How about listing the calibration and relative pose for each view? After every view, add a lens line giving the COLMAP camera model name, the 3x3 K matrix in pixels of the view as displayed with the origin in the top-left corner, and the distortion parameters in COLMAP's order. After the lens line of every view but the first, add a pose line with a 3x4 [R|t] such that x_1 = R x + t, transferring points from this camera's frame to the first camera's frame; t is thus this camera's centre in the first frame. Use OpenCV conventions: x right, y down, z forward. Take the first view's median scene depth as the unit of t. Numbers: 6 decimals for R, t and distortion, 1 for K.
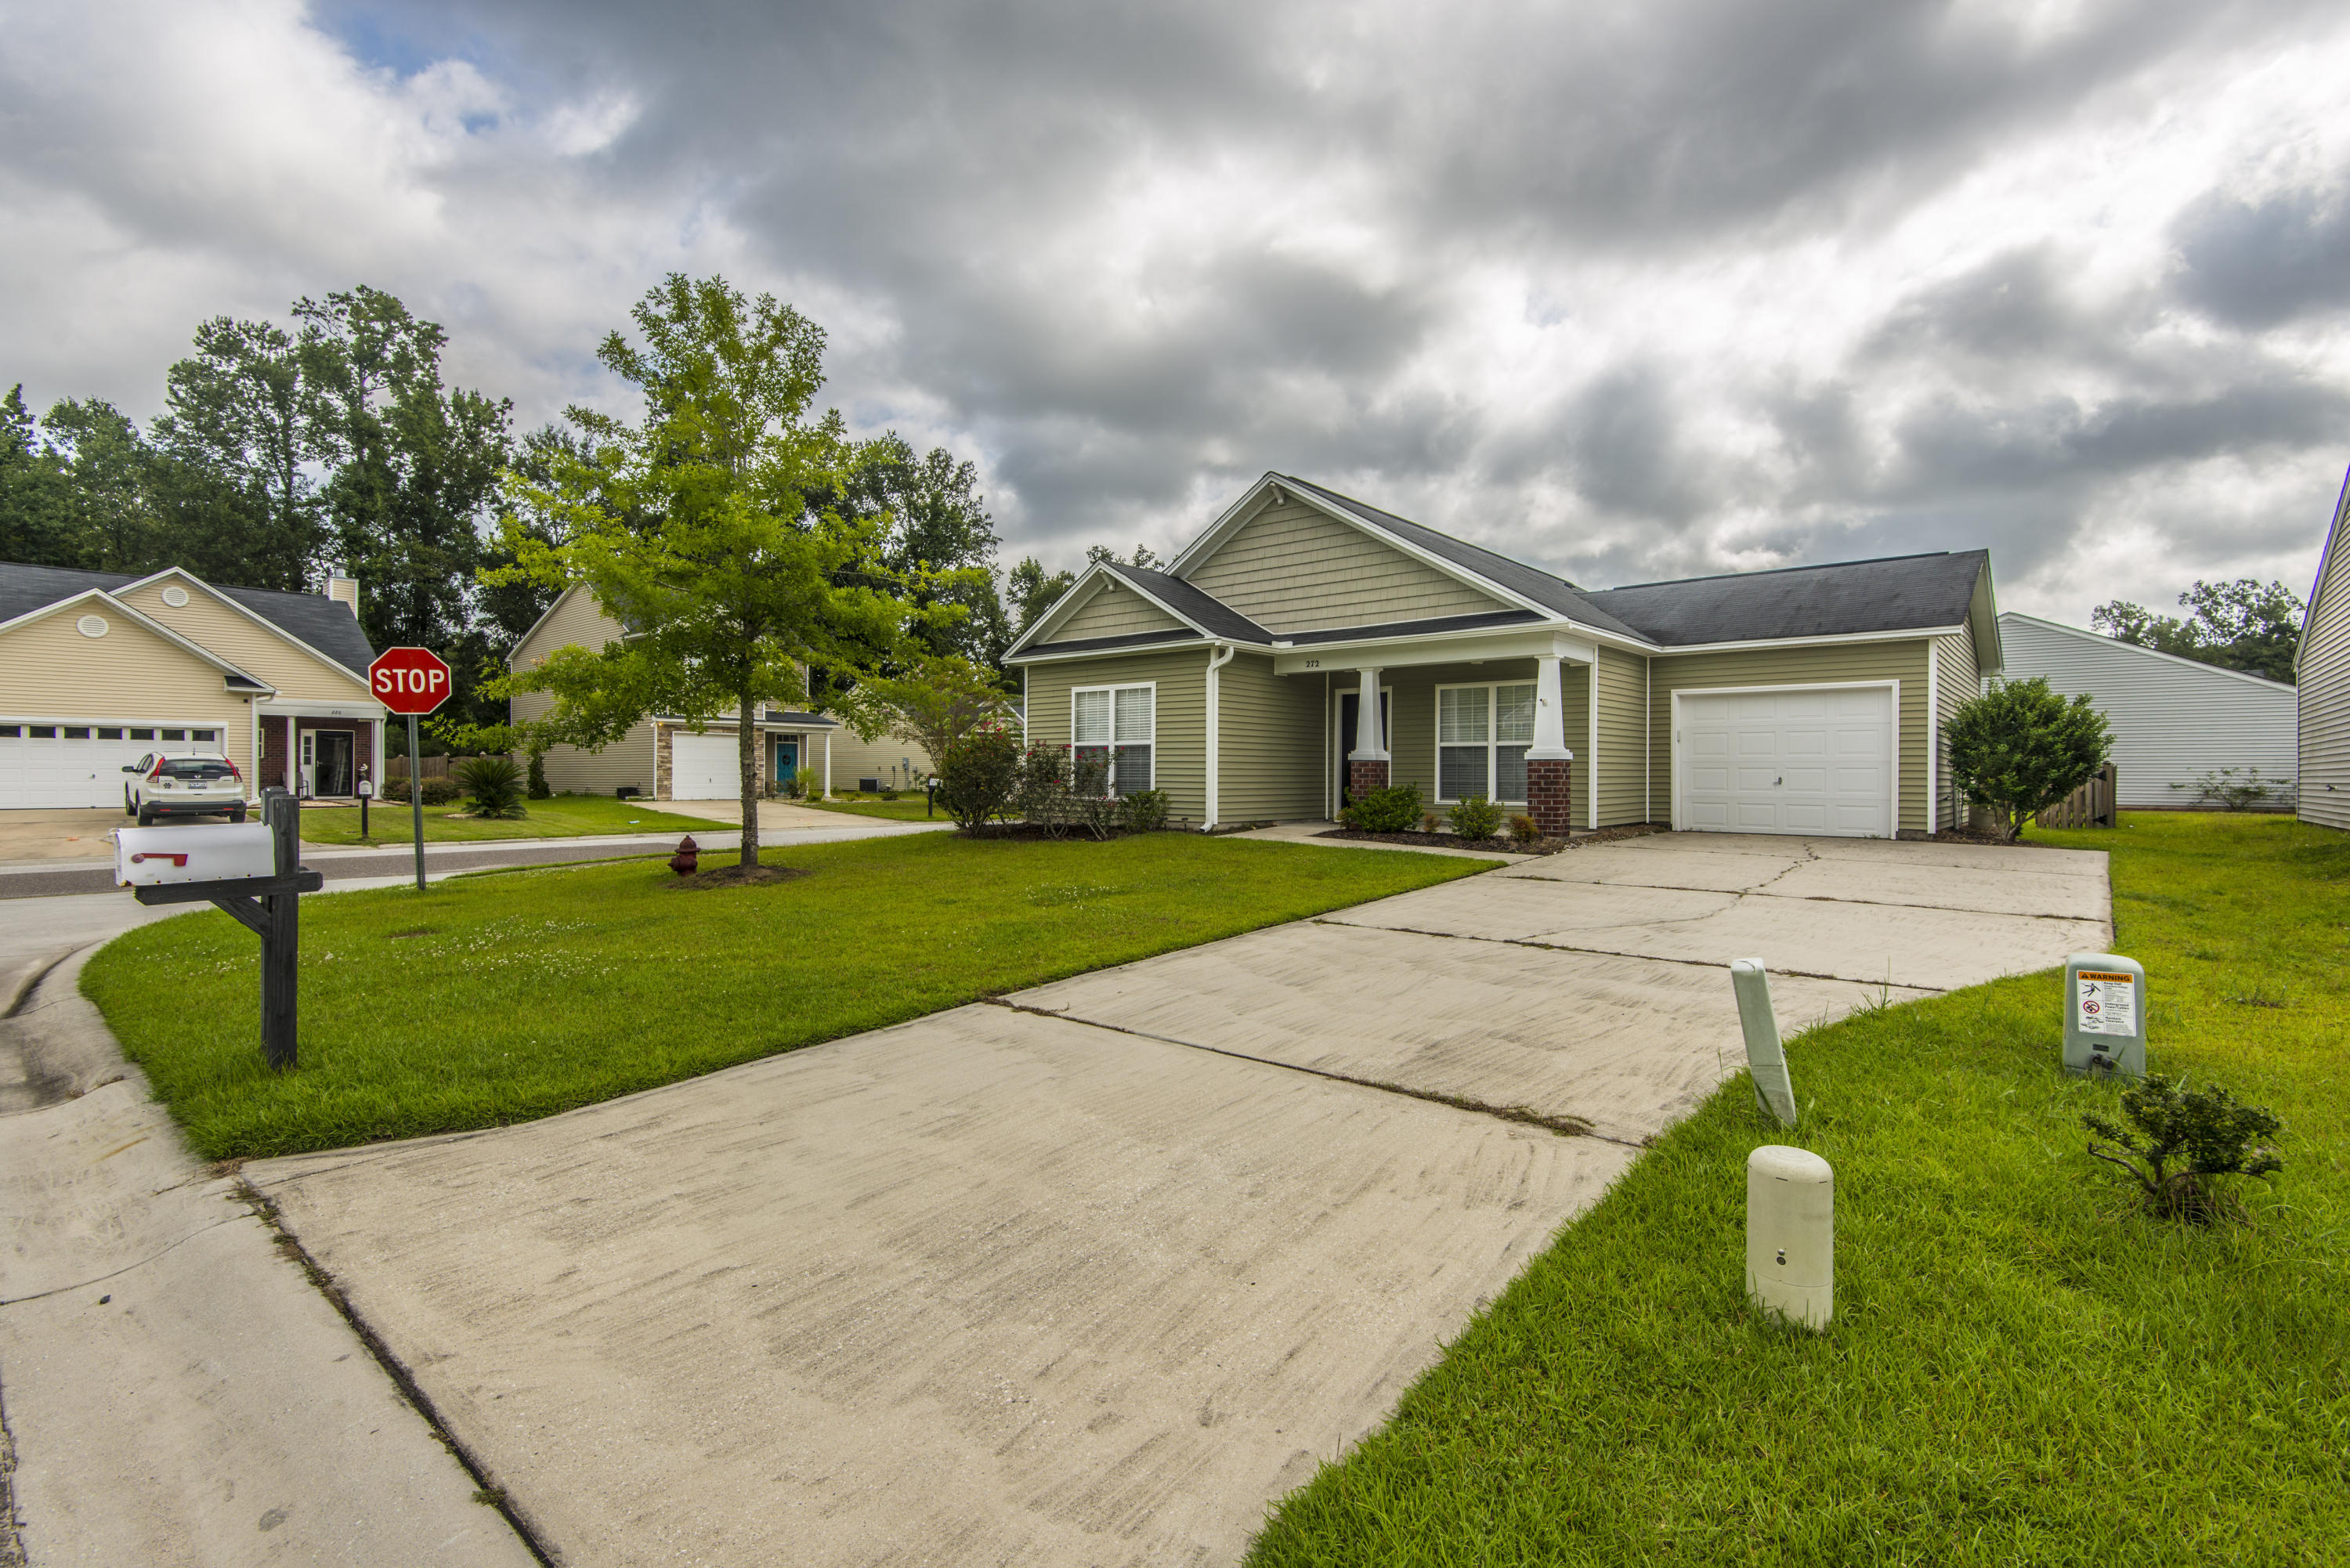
lens RADIAL K [[1059.6, 0, 1177.6], [0, 1059.6, 777.1], [0, 0, 1]] dist [0.031600, -0.015615]
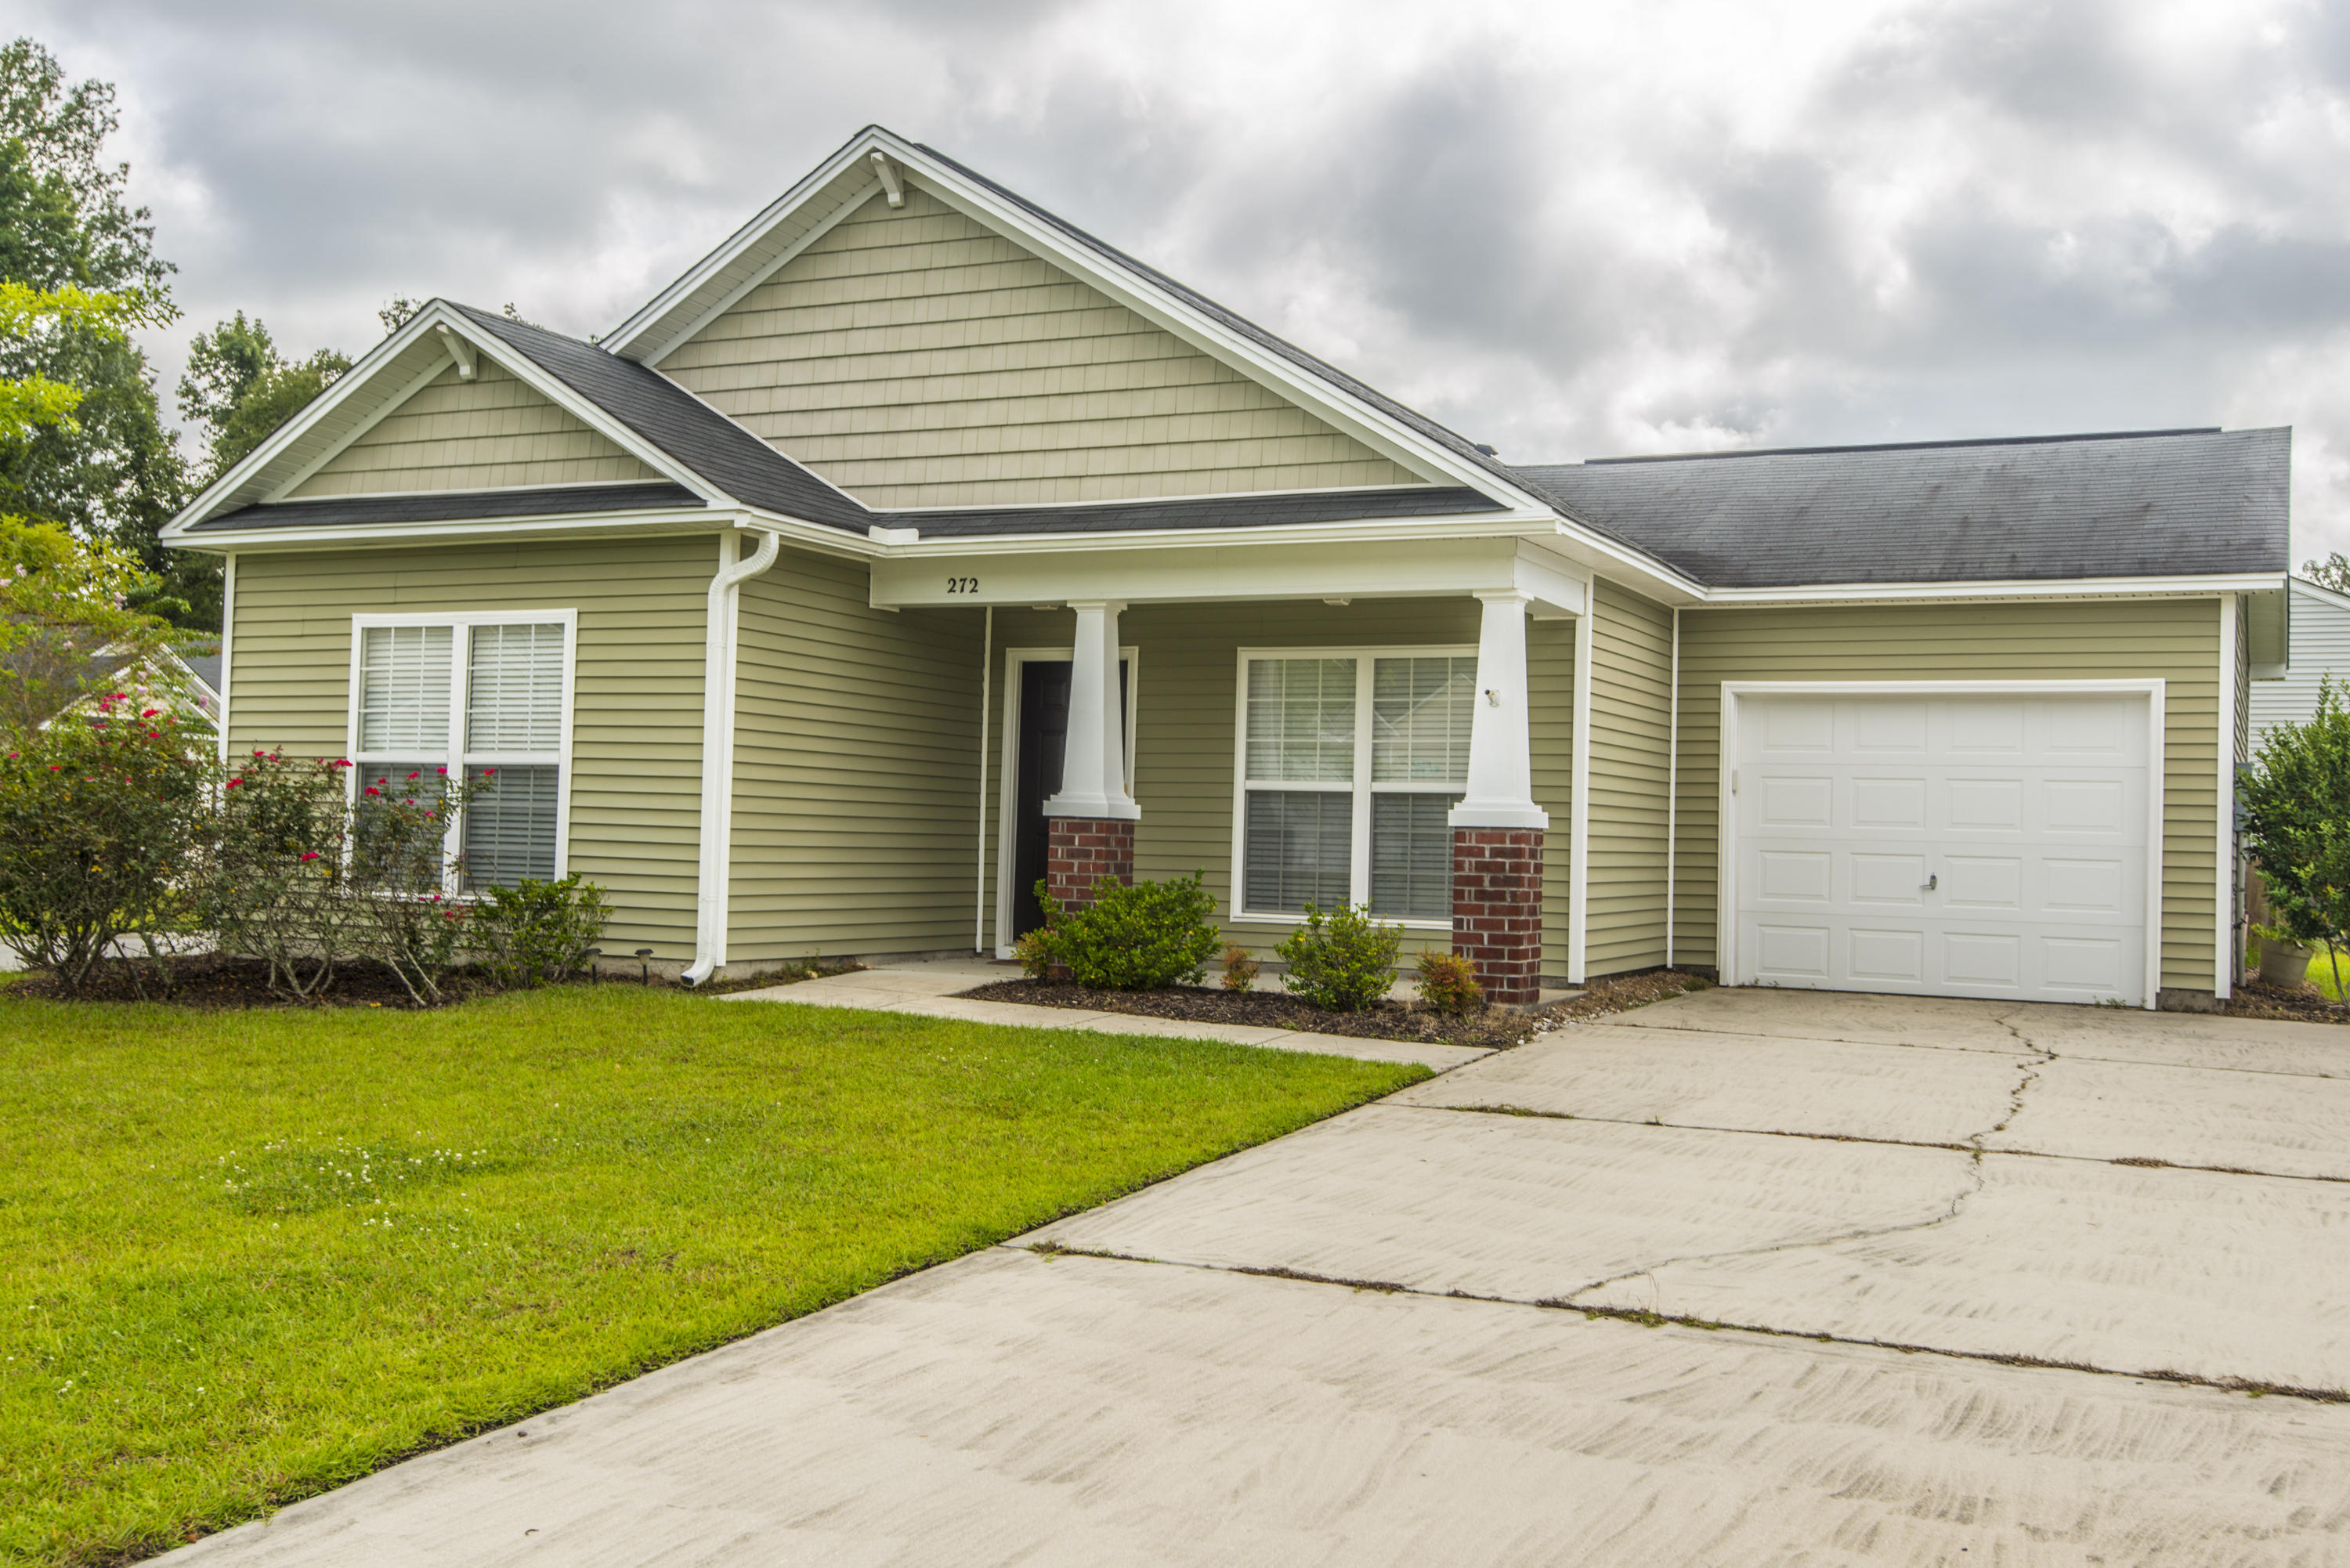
lens RADIAL K [[2279.2, 0, 1176.4], [0, 2279.2, 764.7], [0, 0, 1]] dist [0.014097, 0.000000]
pose [[0.966848, 0.029893, 0.253597, -0.018642], [-0.021910, 0.999173, -0.034247, -0.006248], [-0.254411, 0.027555, 0.966703, 0.103532]]
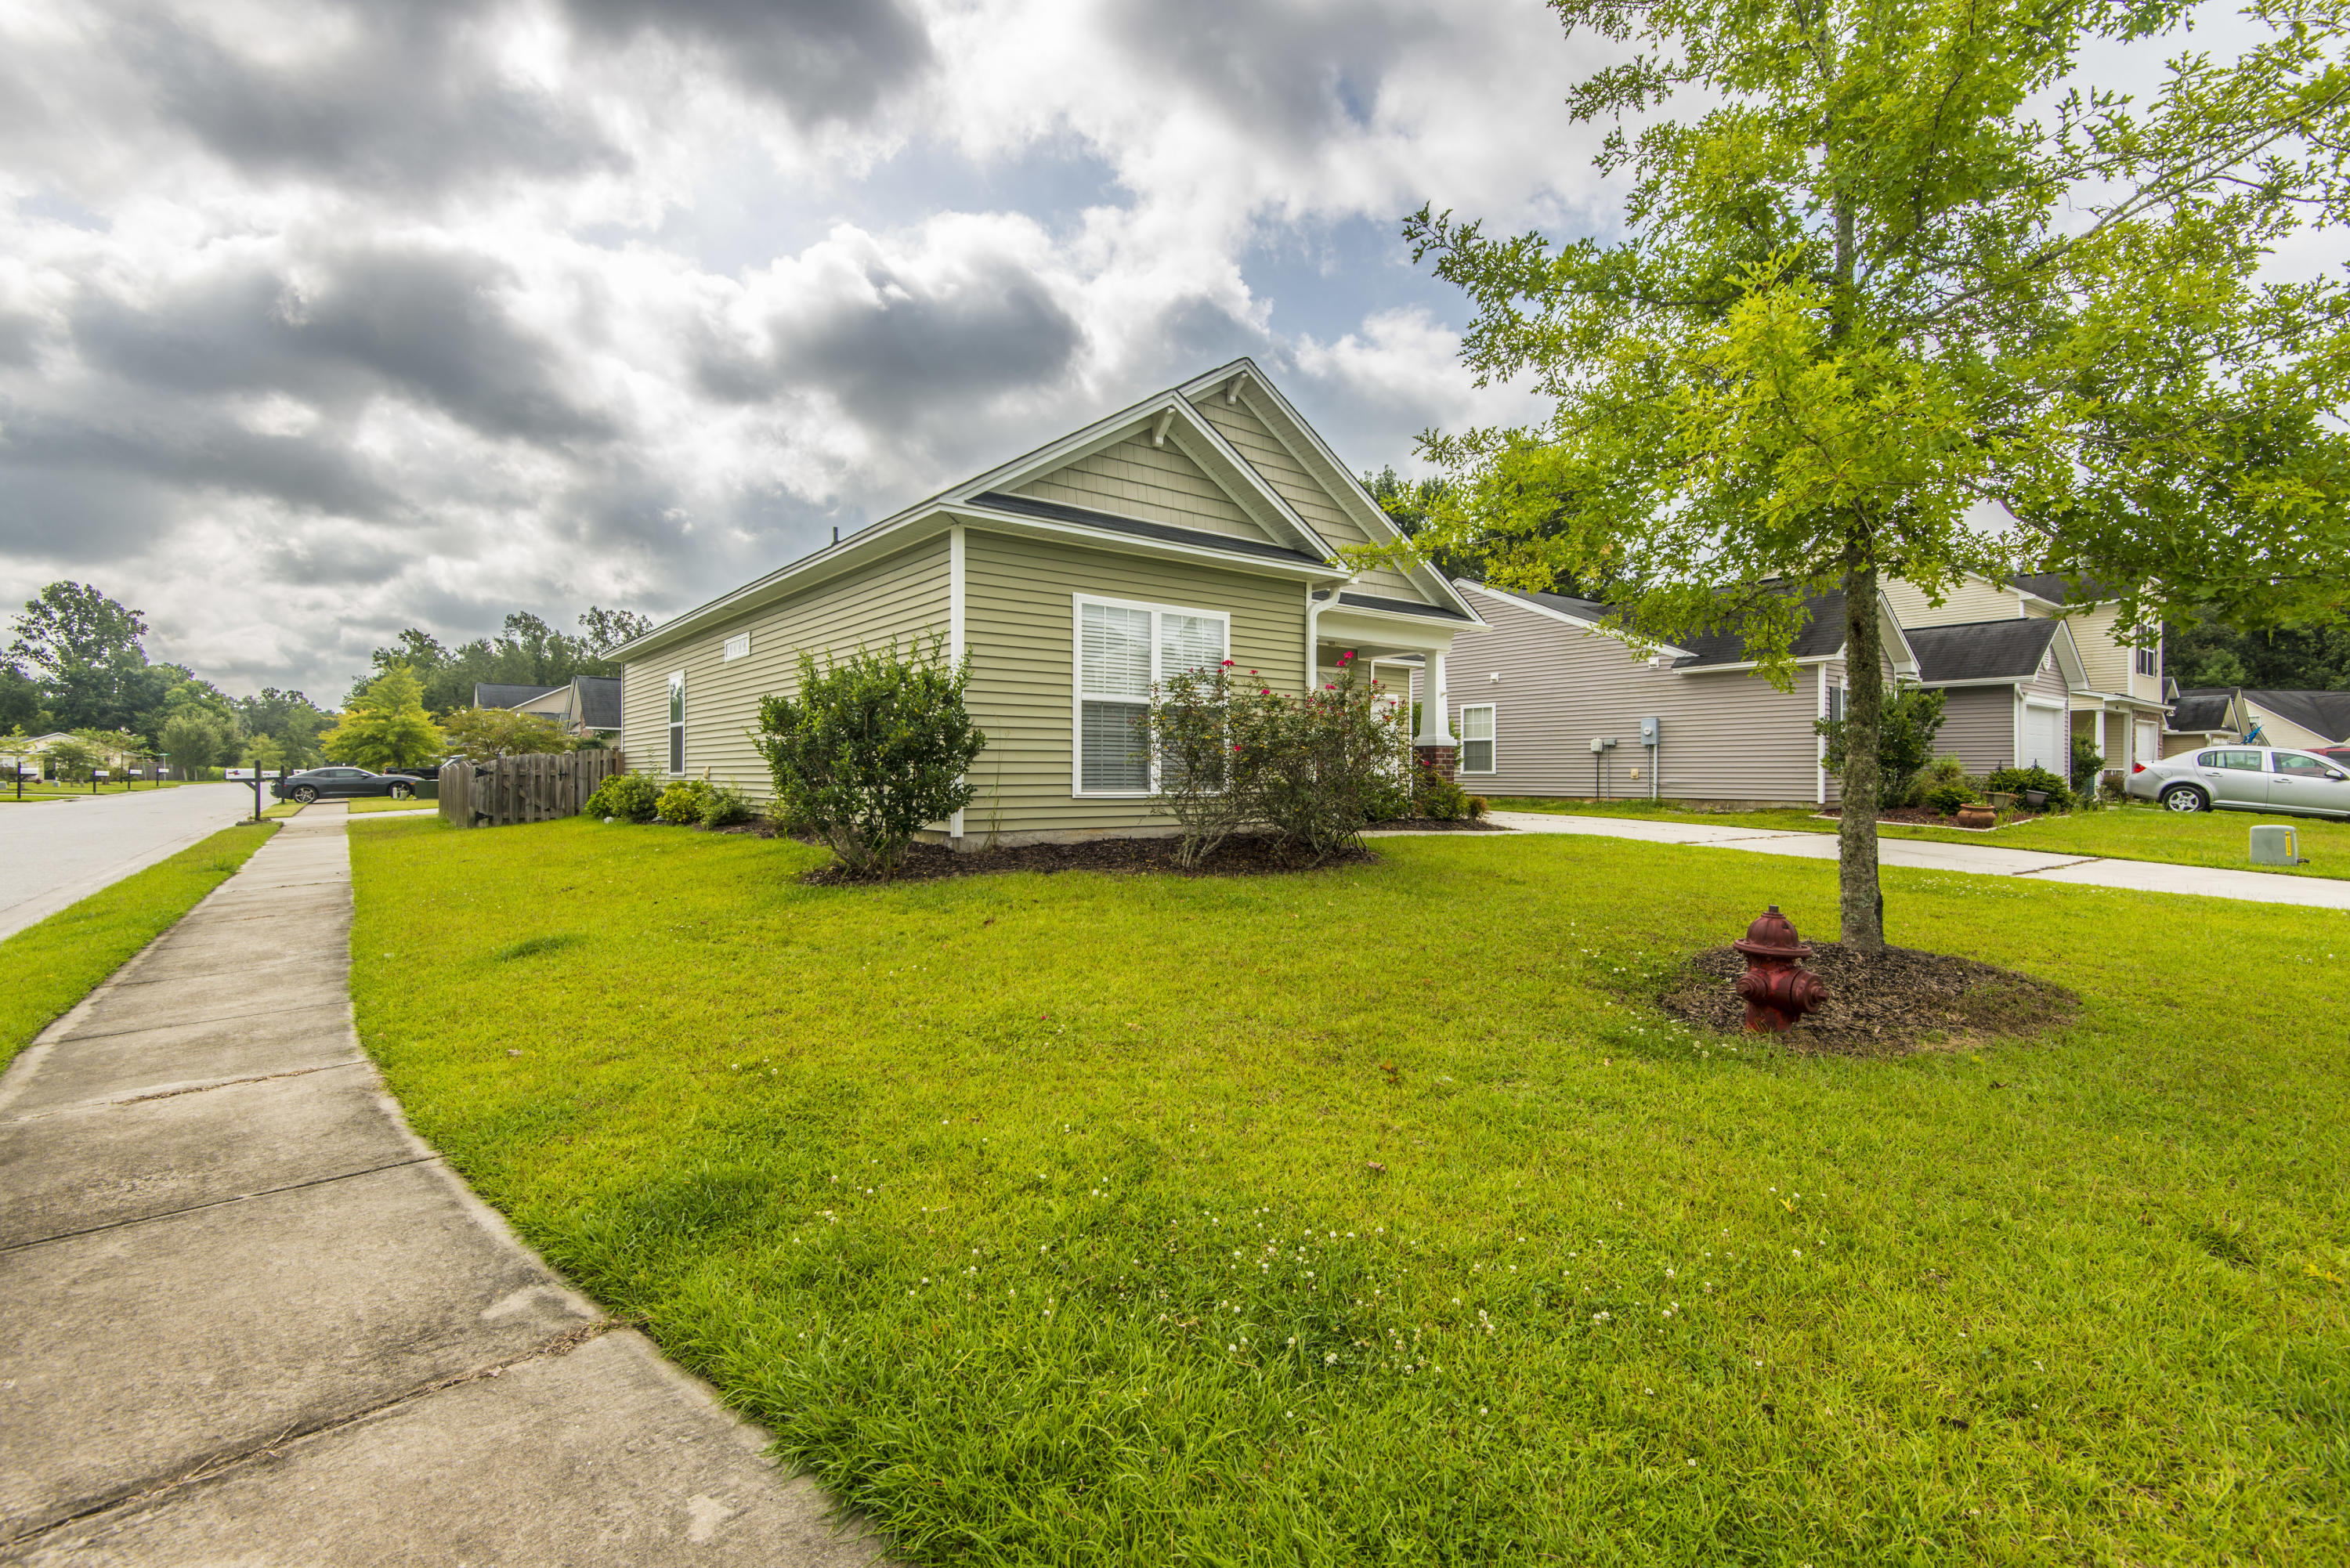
lens RADIAL K [[1059.6, 0, 1180.4], [0, 1059.6, 785.4], [0, 0, 1]] dist [0.031600, -0.015615]
pose [[0.194132, -0.013362, 0.980884, -0.682279], [0.000566, 0.999909, 0.013509, 0.008502], [-0.980975, -0.002067, 0.194122, 0.908946]]
